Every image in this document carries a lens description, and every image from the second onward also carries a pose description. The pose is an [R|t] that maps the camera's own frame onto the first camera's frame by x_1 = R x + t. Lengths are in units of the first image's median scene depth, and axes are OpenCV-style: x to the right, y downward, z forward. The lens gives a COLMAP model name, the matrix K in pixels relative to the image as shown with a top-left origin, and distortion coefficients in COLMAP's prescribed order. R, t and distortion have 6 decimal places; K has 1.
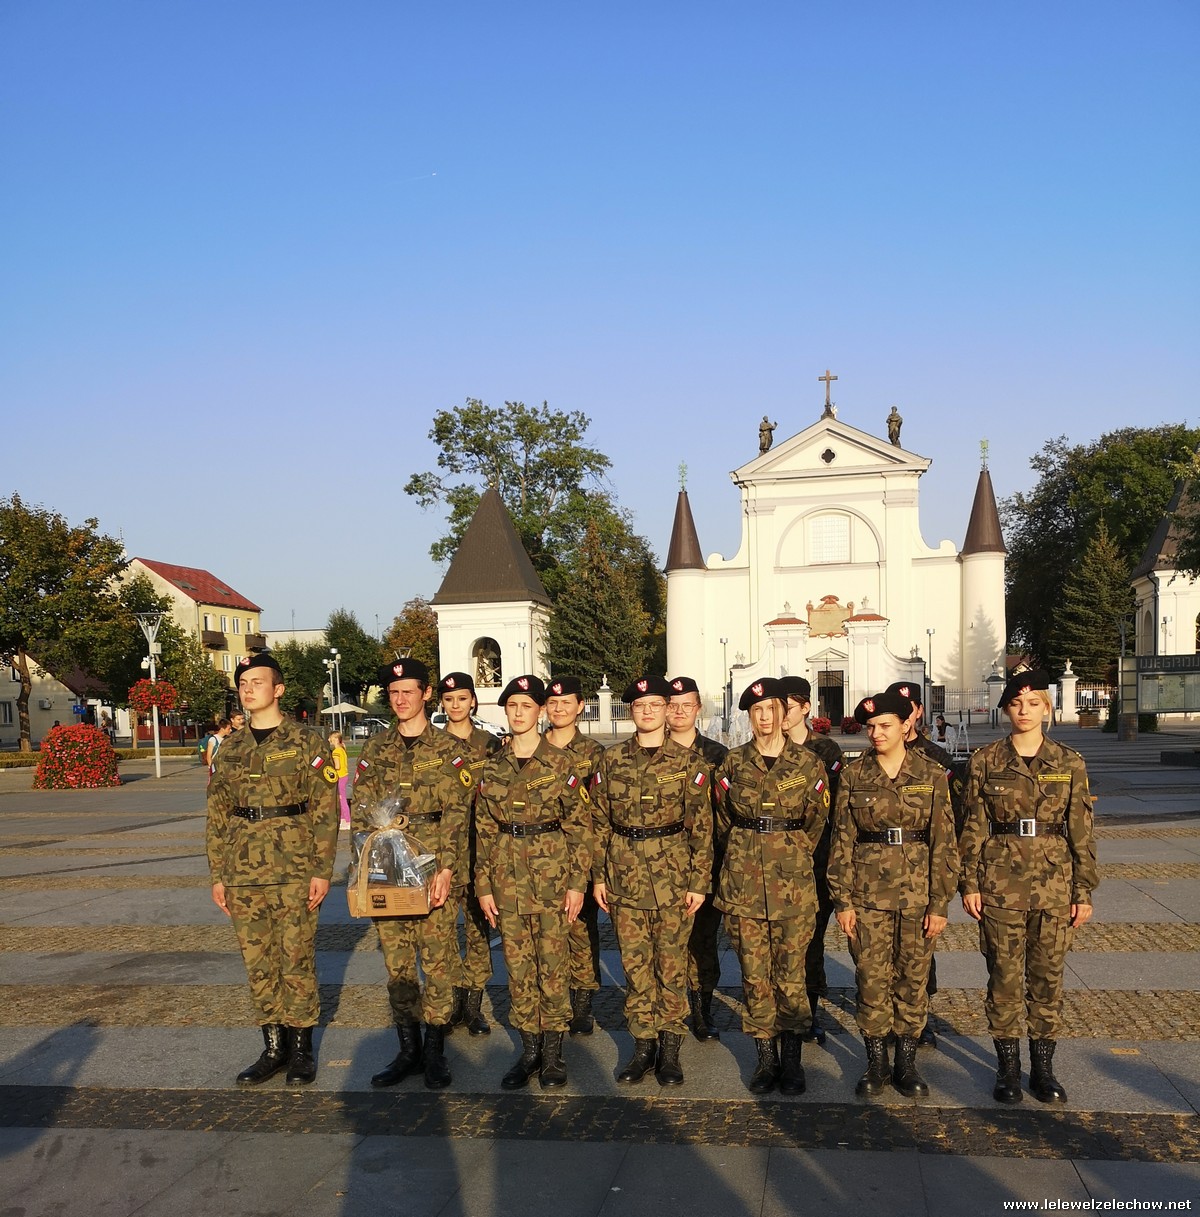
lens RADIAL K [[1141.6, 0, 598.4], [0, 1141.6, 644.7], [0, 0, 1]] dist [0.067962, -0.336998]
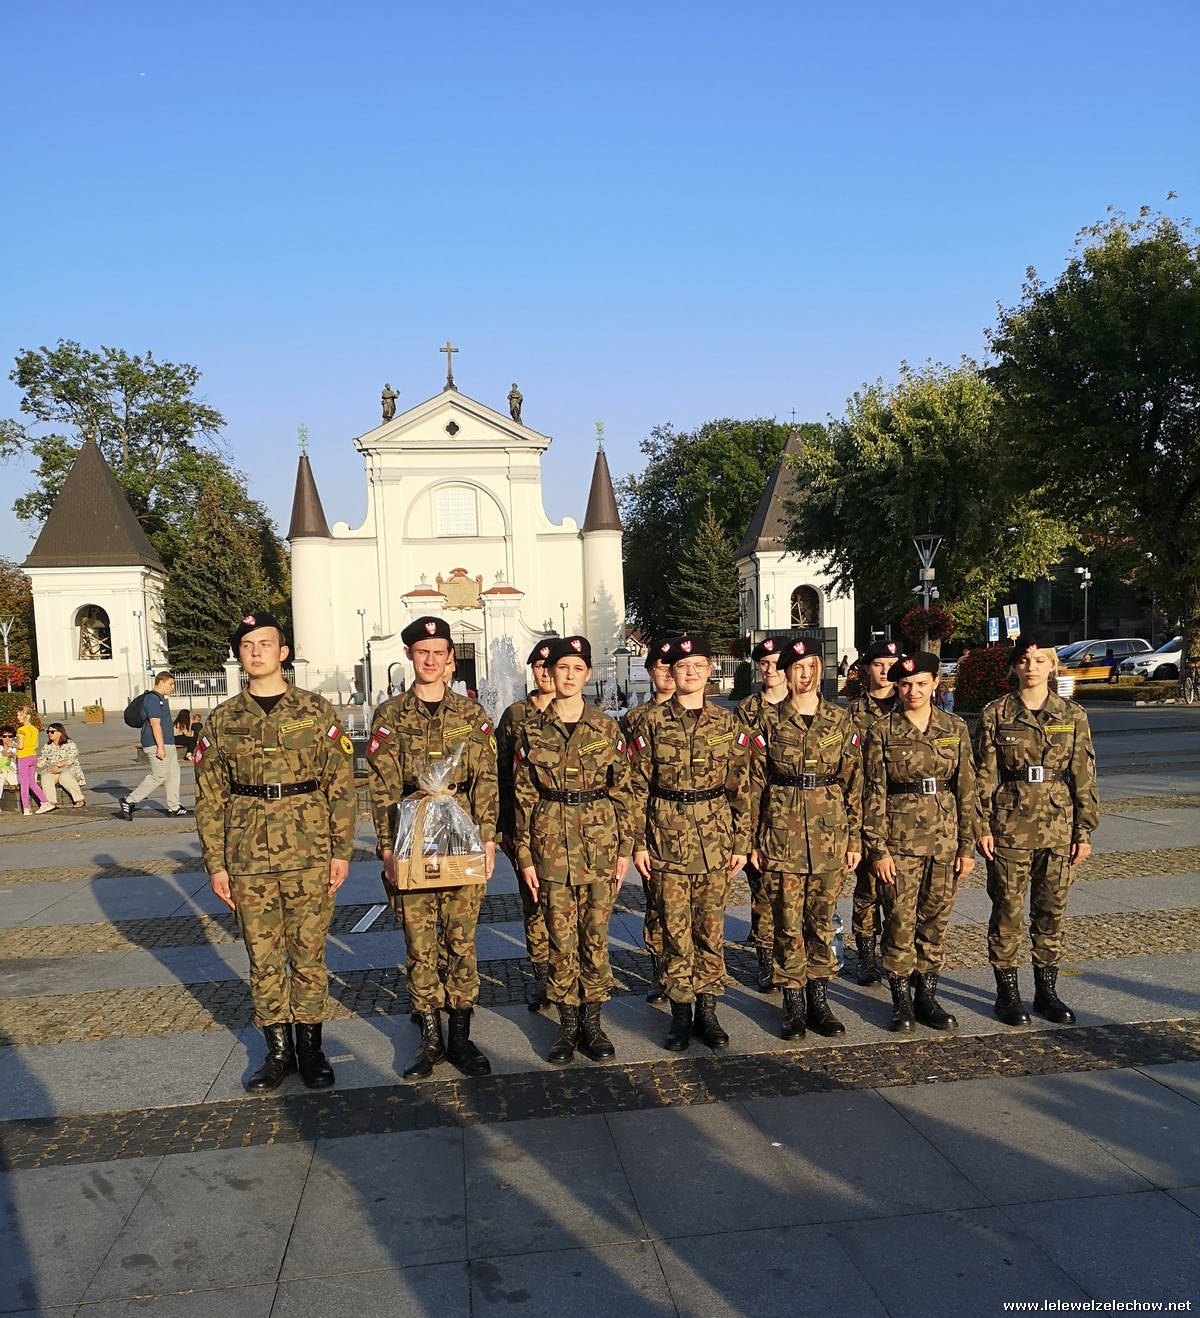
lens RADIAL K [[1150.1, 0, 600.0], [0, 1150.1, 659.0], [0, 0, 1]] dist [-0.007742, 0.001933]
pose [[0.944867, -0.002237, 0.327446, -0.342864], [-0.009742, 0.999342, 0.034938, 0.012669], [-0.327309, -0.036202, 0.944224, 0.087070]]
